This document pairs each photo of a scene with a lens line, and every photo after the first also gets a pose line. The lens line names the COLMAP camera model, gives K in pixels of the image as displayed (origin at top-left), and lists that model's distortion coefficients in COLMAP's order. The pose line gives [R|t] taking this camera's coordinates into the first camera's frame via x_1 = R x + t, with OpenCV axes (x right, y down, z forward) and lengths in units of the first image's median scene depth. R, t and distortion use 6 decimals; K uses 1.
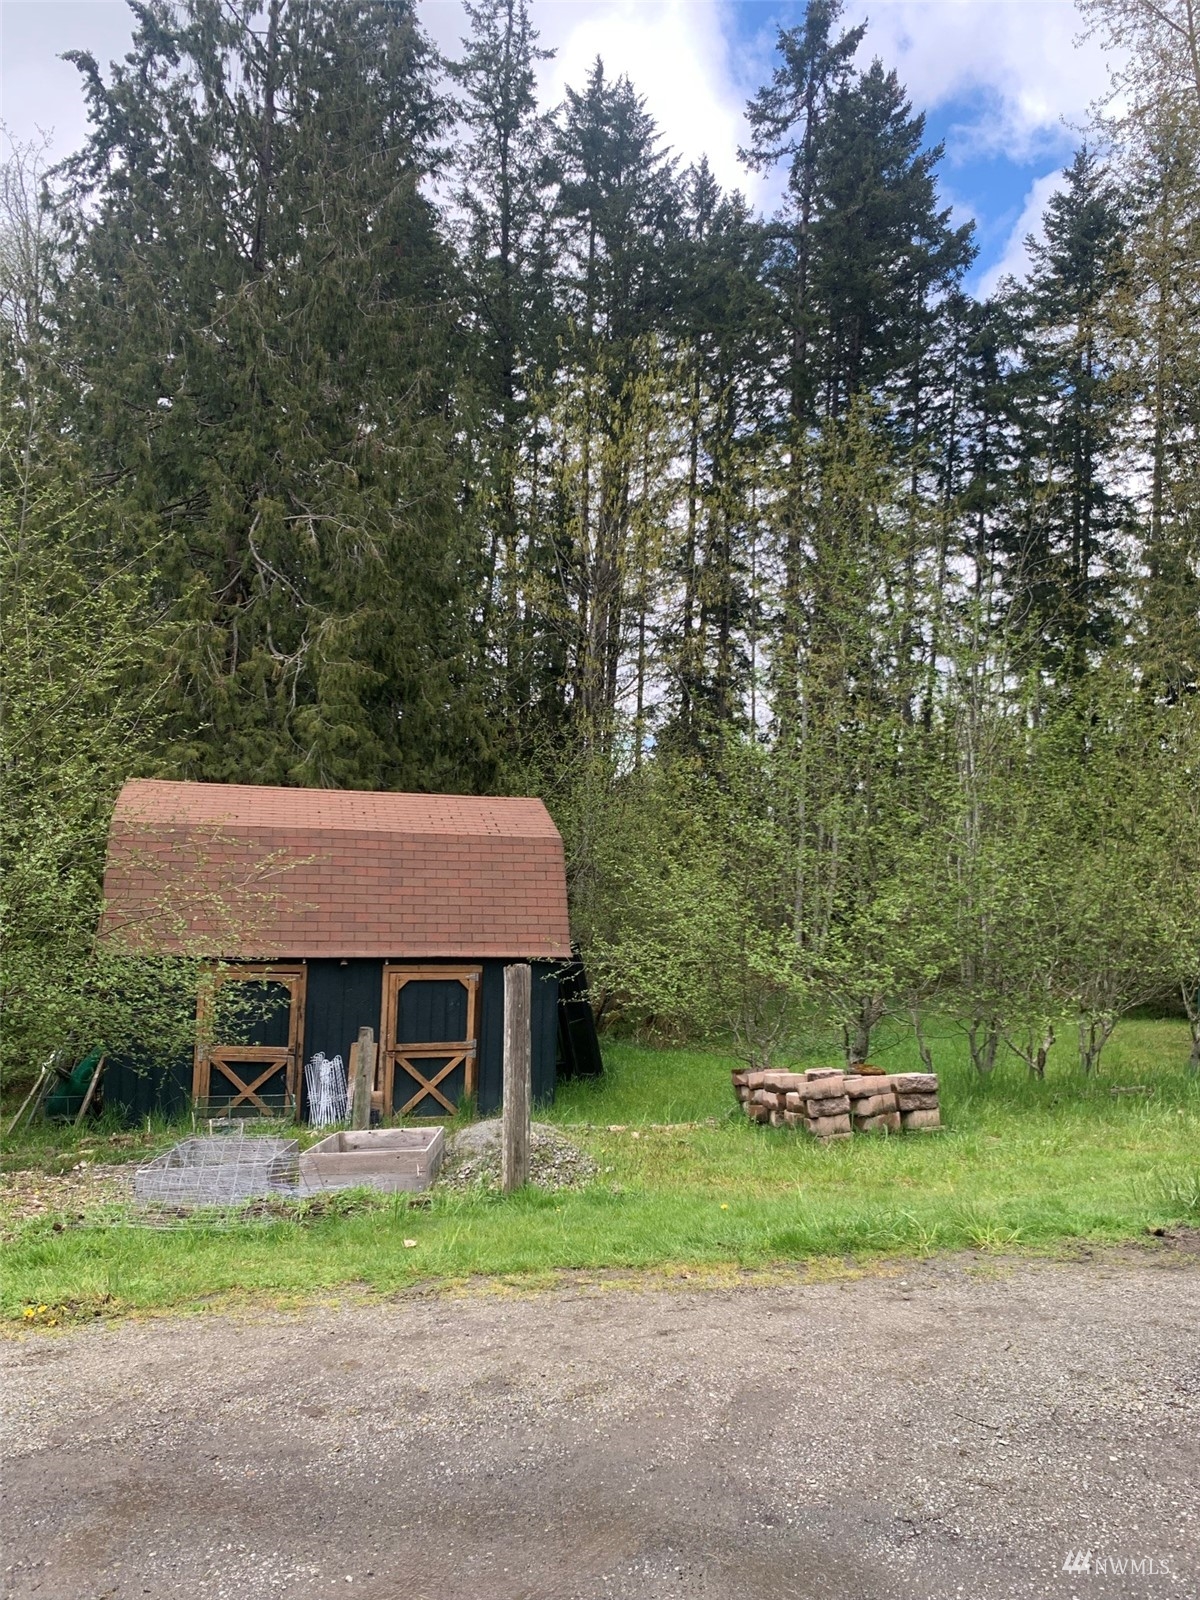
lens RADIAL K [[1224.0, 0, 596.7], [0, 1224.0, 806.8], [0, 0, 1]] dist [0.028783, -0.016239]
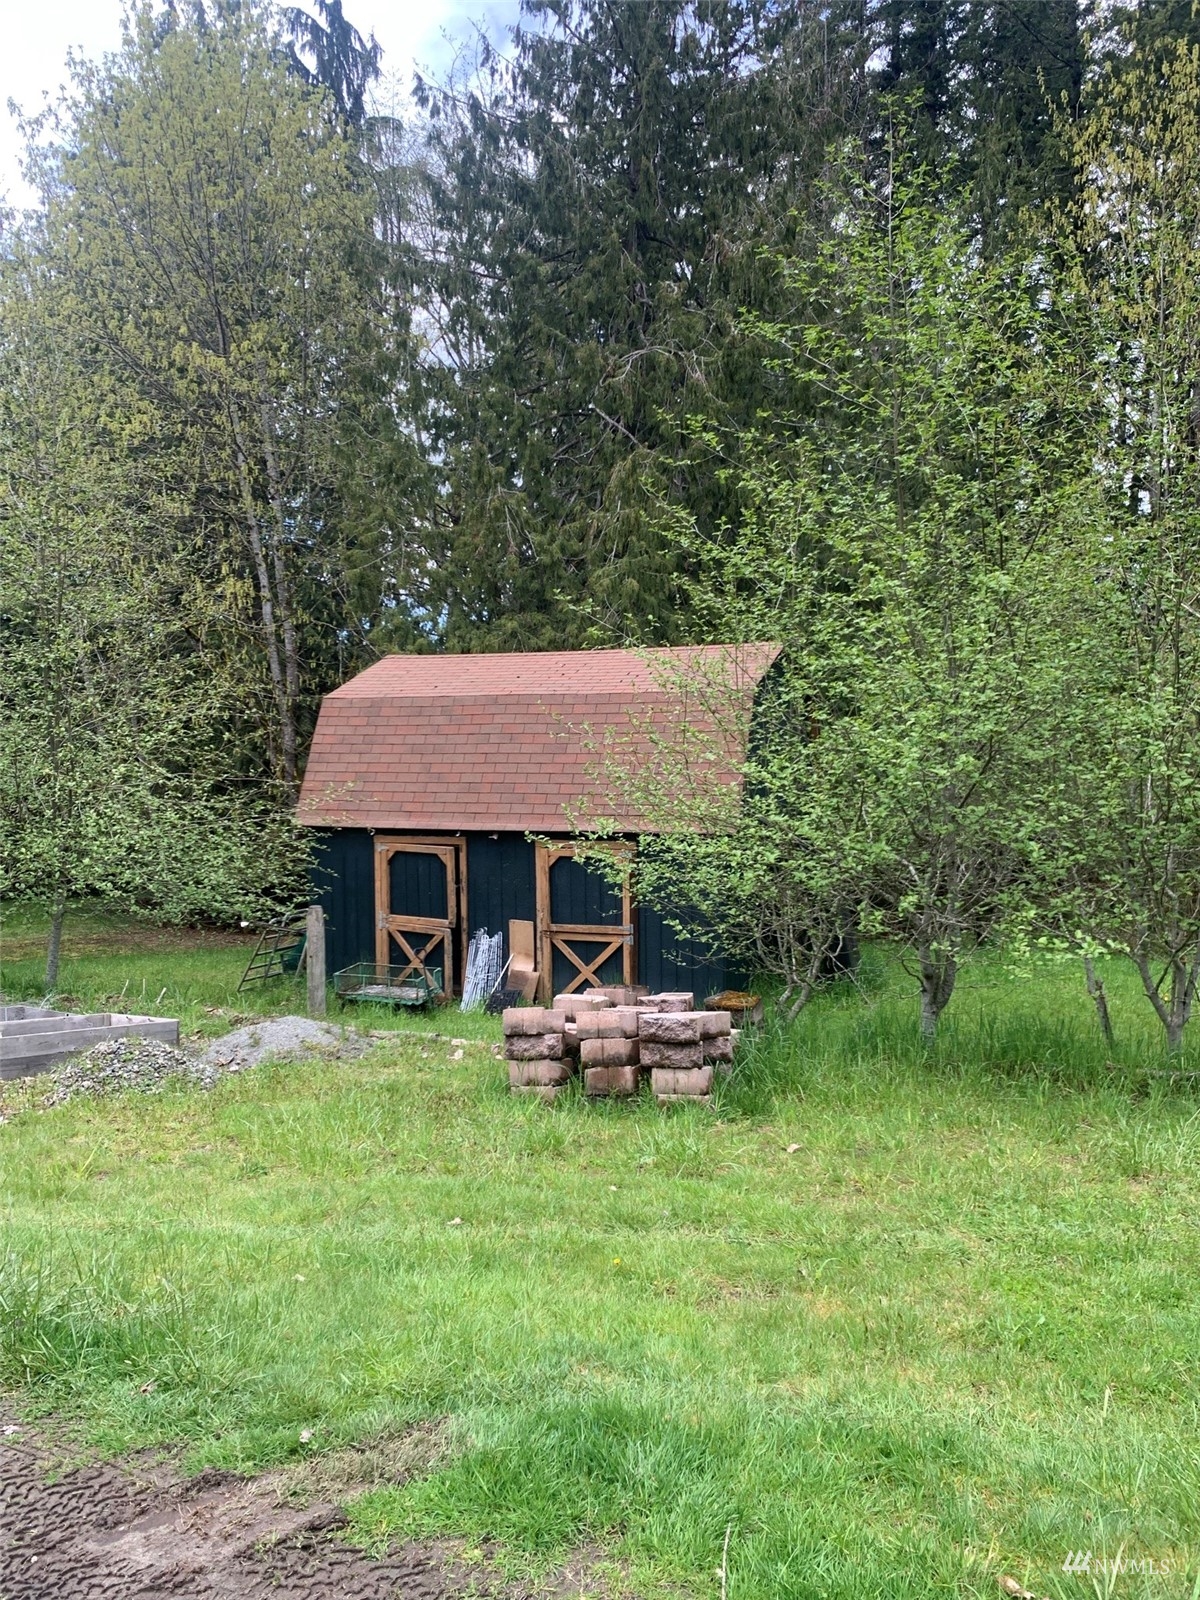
lens RADIAL K [[1224.0, 0, 596.7], [0, 1224.0, 806.8], [0, 0, 1]] dist [0.028783, -0.016239]
pose [[0.790347, 0.002095, -0.612656, 0.436564], [0.064195, 0.994206, 0.086214, 0.028511], [0.609287, -0.107469, 0.785634, 0.309451]]
